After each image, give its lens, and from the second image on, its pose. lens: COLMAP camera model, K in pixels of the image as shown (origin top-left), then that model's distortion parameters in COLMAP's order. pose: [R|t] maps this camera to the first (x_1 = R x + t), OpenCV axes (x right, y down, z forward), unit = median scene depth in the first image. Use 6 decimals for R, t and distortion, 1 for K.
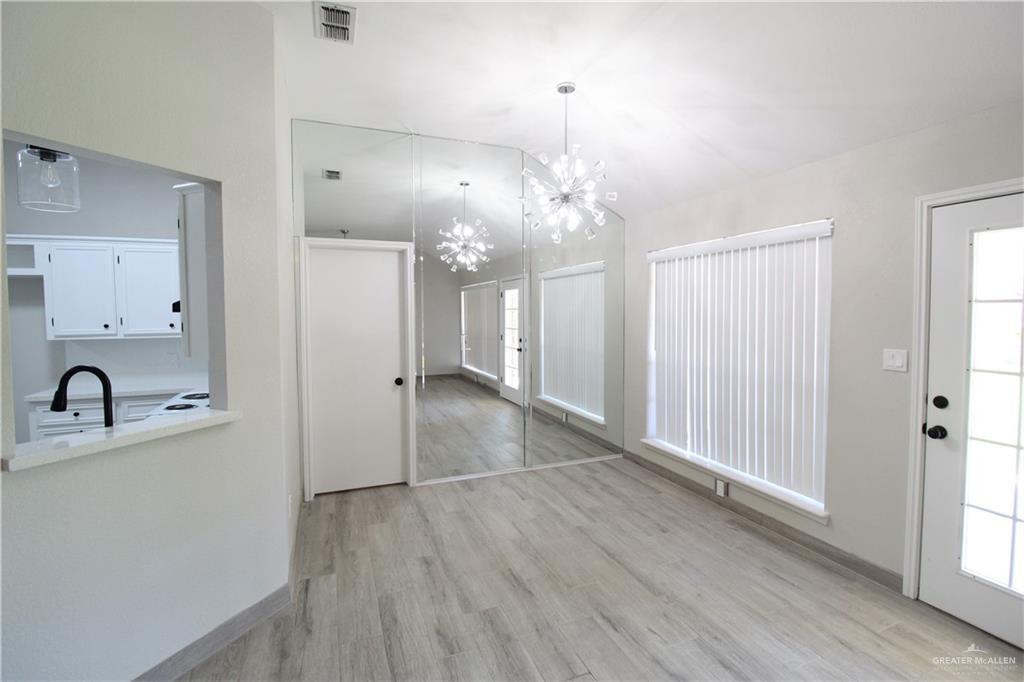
lens RADIAL K [[475.7, 0, 514.8], [0, 475.7, 332.9], [0, 0, 1]] dist [-0.024988, -0.001044]
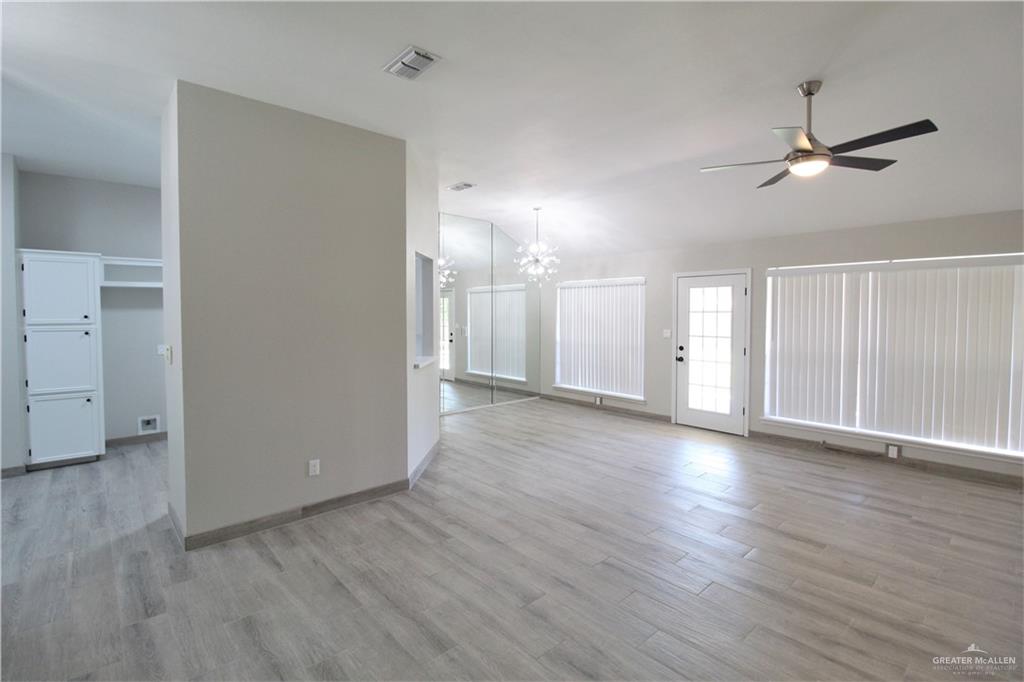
lens RADIAL K [[475.7, 0, 513.6], [0, 475.7, 337.2], [0, 0, 1]] dist [-0.024988, -0.001044]
pose [[0.936695, -0.012208, 0.349935, -0.808556], [0.010722, 0.999923, 0.006182, 0.044474], [-0.349983, -0.002039, 0.936754, -1.040721]]
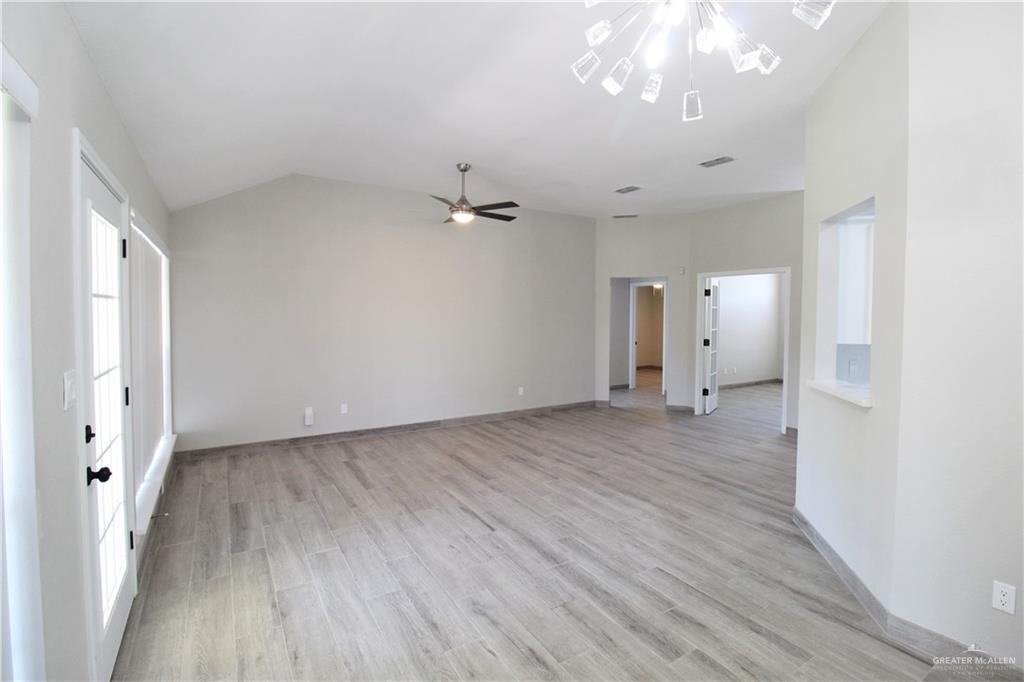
lens RADIAL K [[475.7, 0, 519.4], [0, 475.7, 336.3], [0, 0, 1]] dist [-0.024988, -0.001044]
pose [[-0.981865, 0.009176, -0.189361, 0.323223], [-0.008841, 0.995525, 0.094080, -0.059225], [0.189377, 0.094048, -0.977390, 1.464414]]
